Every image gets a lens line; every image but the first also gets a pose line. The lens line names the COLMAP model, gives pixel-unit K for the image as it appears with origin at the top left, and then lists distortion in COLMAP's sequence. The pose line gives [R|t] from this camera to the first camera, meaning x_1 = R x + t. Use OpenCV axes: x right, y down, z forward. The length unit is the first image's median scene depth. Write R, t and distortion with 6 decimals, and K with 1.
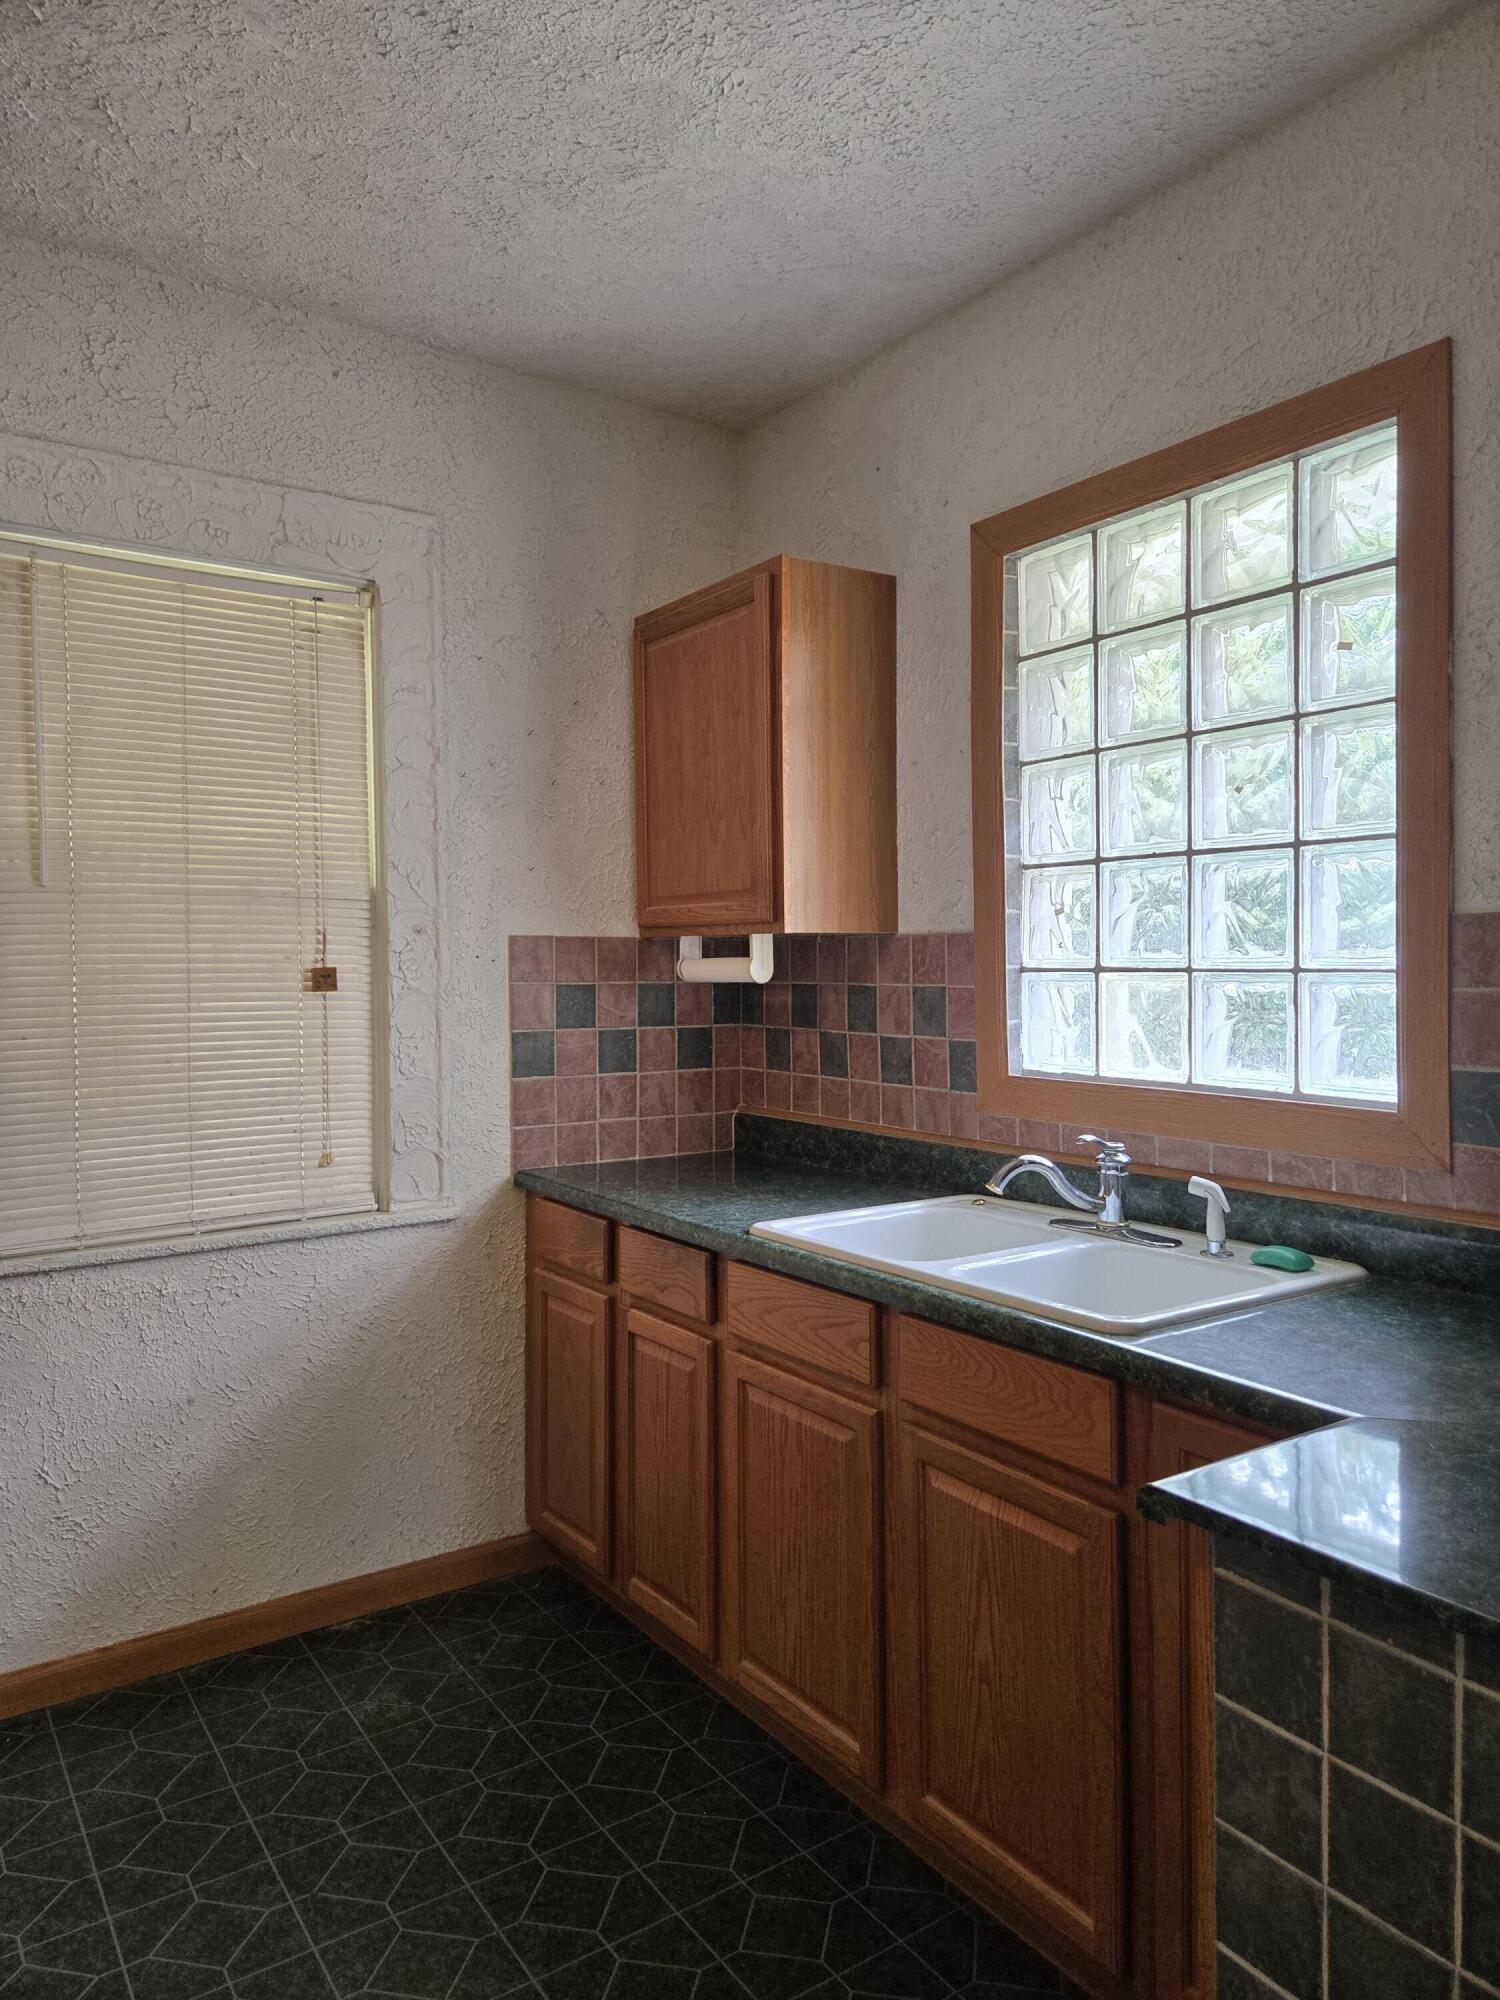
lens RADIAL K [[1346.6, 0, 760.5], [0, 1346.6, 980.2], [0, 0, 1]] dist [0.085701, -0.062981]
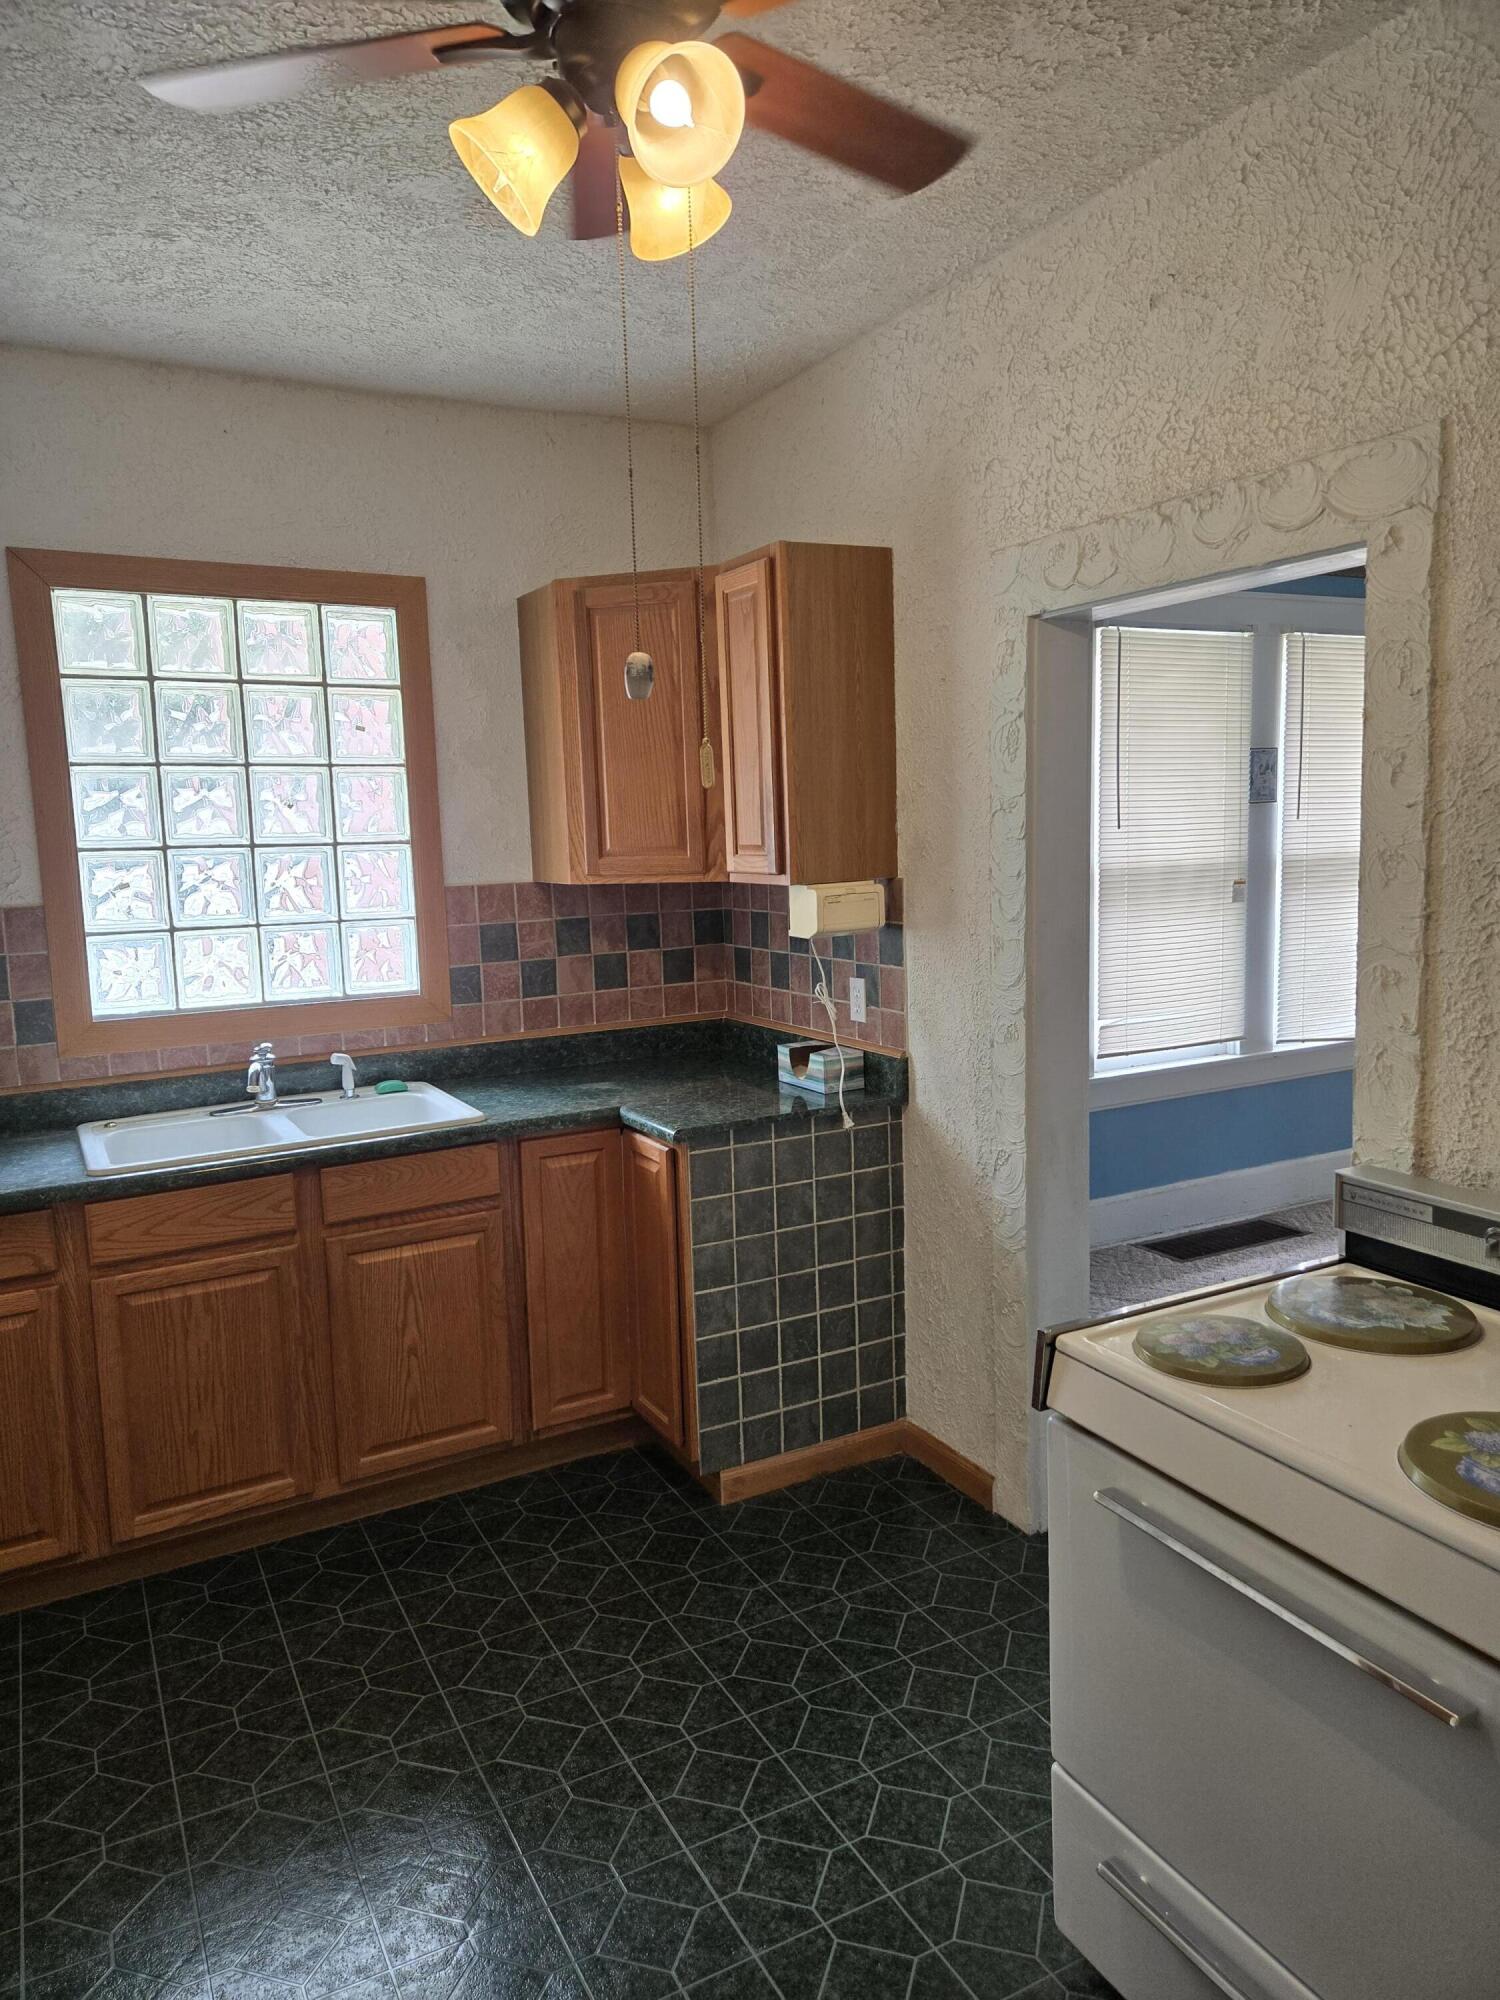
lens RADIAL K [[1346.6, 0, 760.5], [0, 1346.6, 980.2], [0, 0, 1]] dist [0.085701, -0.062981]
pose [[0.101508, -0.104831, 0.989296, -1.236604], [0.042180, 0.993992, 0.101001, -0.084281], [-0.993940, 0.031476, 0.105320, 0.343751]]
